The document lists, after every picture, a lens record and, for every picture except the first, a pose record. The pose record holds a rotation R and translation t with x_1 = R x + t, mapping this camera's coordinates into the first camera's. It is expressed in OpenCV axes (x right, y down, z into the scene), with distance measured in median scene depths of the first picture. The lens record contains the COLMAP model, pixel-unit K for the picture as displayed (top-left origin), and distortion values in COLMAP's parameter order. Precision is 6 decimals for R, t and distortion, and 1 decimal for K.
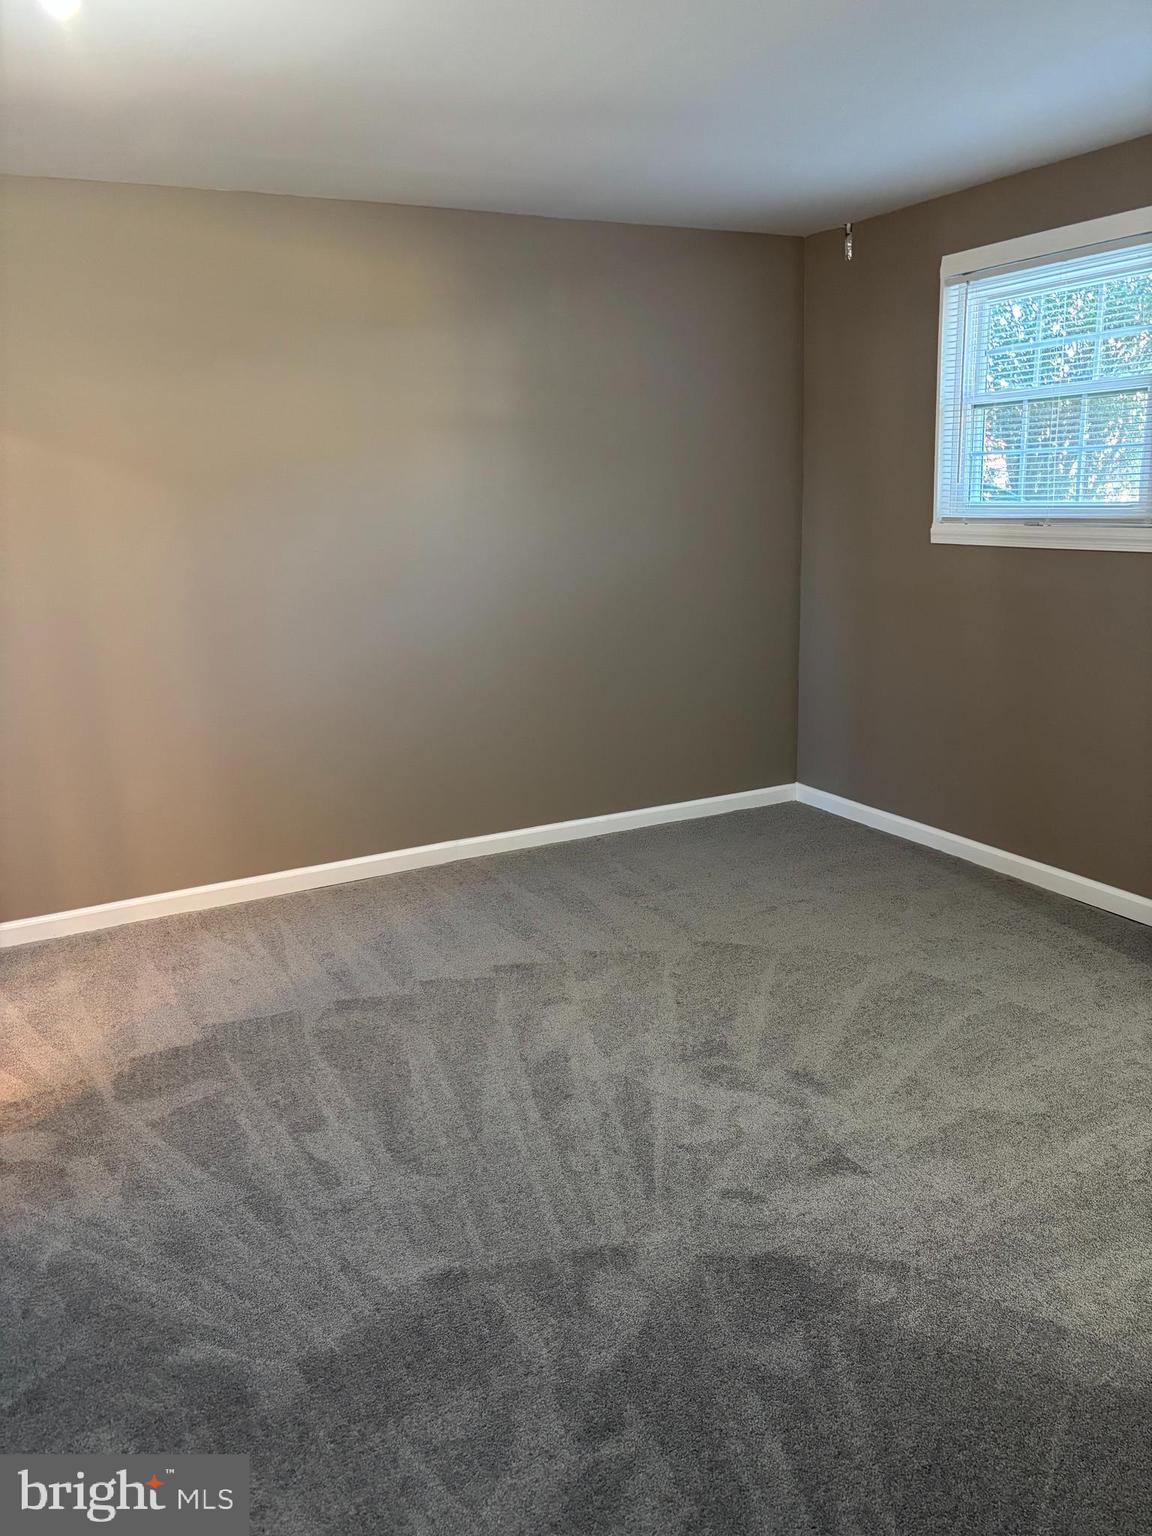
lens RADIAL K [[1160.4, 0, 576.0], [0, 1160.4, 768.0], [0, 0, 1]] dist [0.032381, -0.060986]
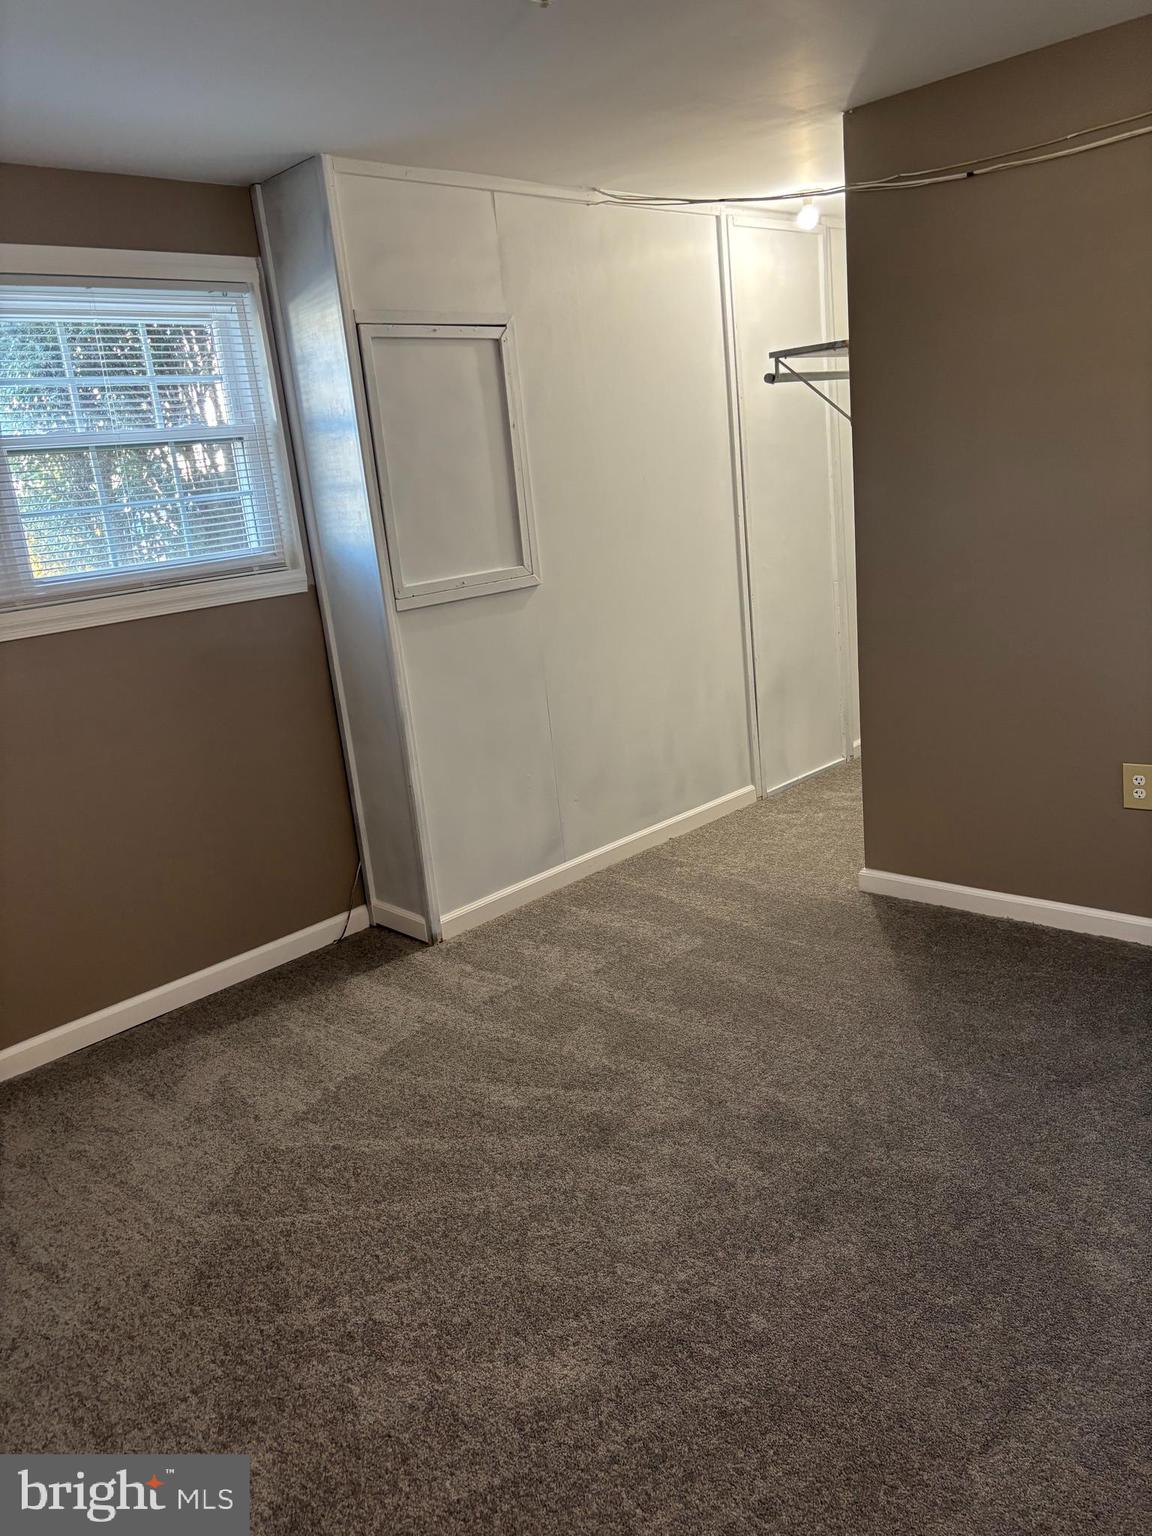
lens RADIAL K [[1160.4, 0, 576.0], [0, 1160.4, 768.0], [0, 0, 1]] dist [0.032381, -0.060986]
pose [[-0.311122, -0.172471, 0.934589, -0.521038], [0.335625, 0.900091, 0.277834, -0.220912], [-0.889134, 0.400111, -0.222153, 0.951632]]
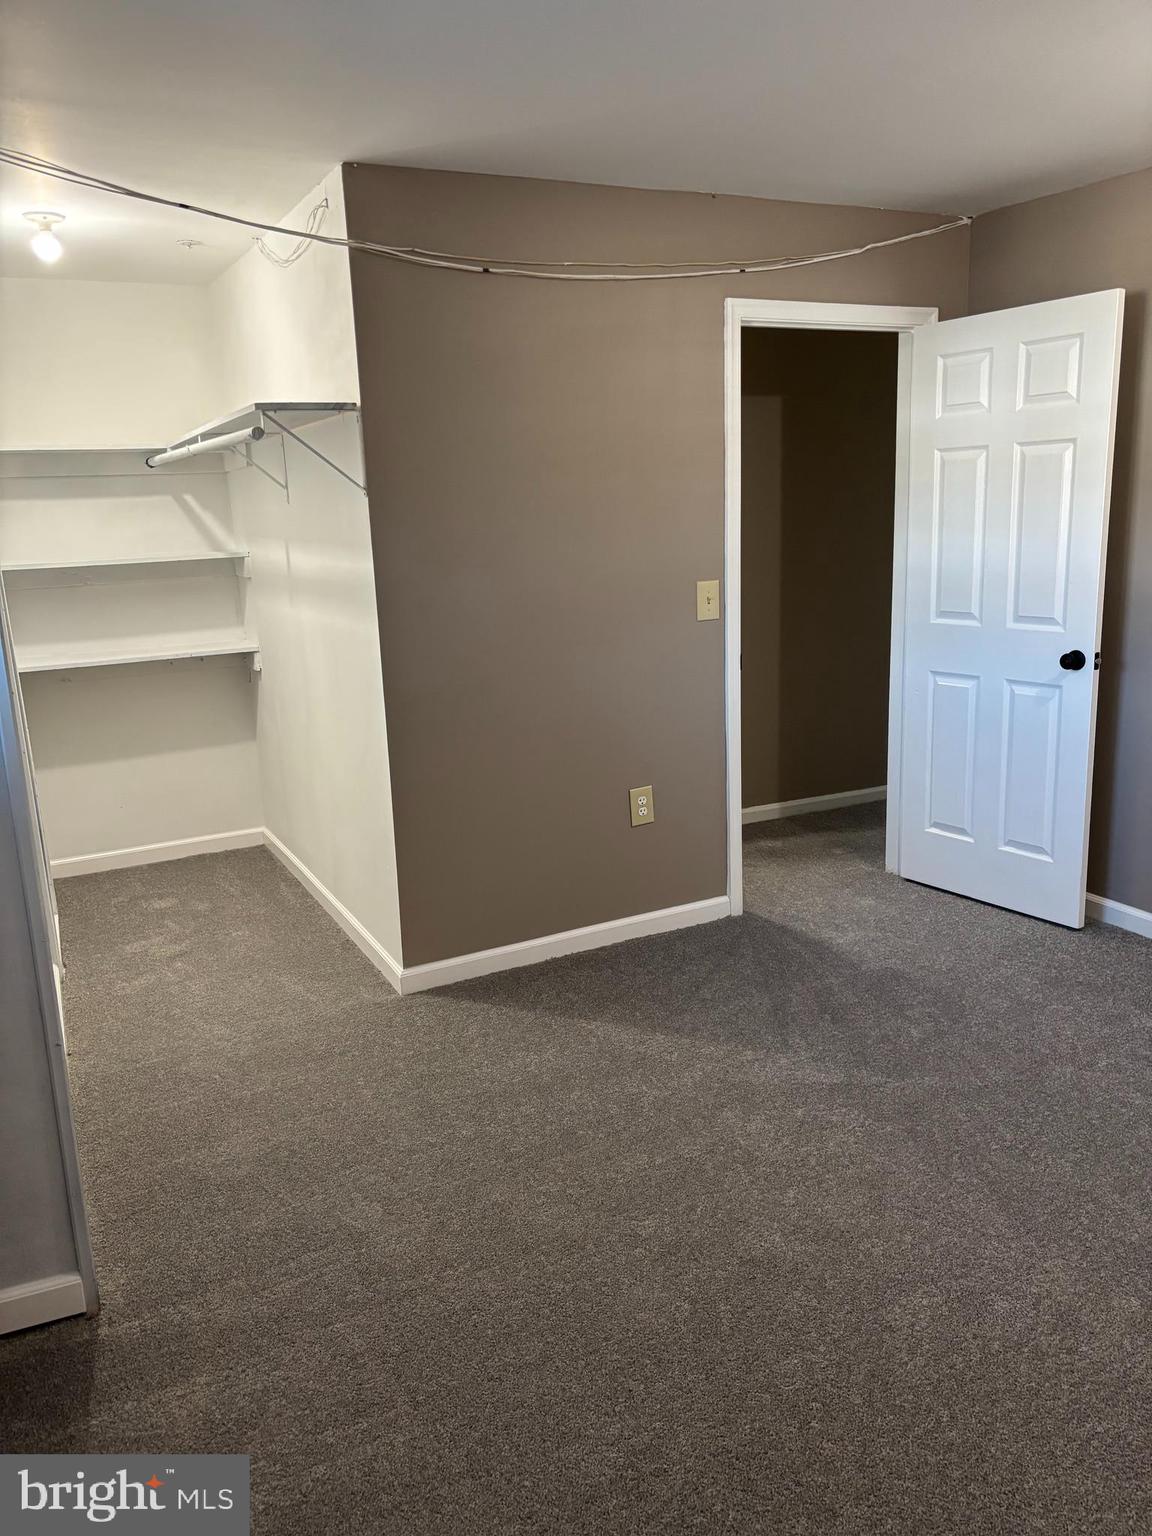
lens RADIAL K [[1160.4, 0, 576.0], [0, 1160.4, 768.0], [0, 0, 1]] dist [0.032381, -0.060986]
pose [[-0.997061, 0.071247, 0.028150, 0.258039], [0.076267, 0.888603, 0.452293, -0.349739], [0.007211, 0.453110, -0.891425, 1.351125]]
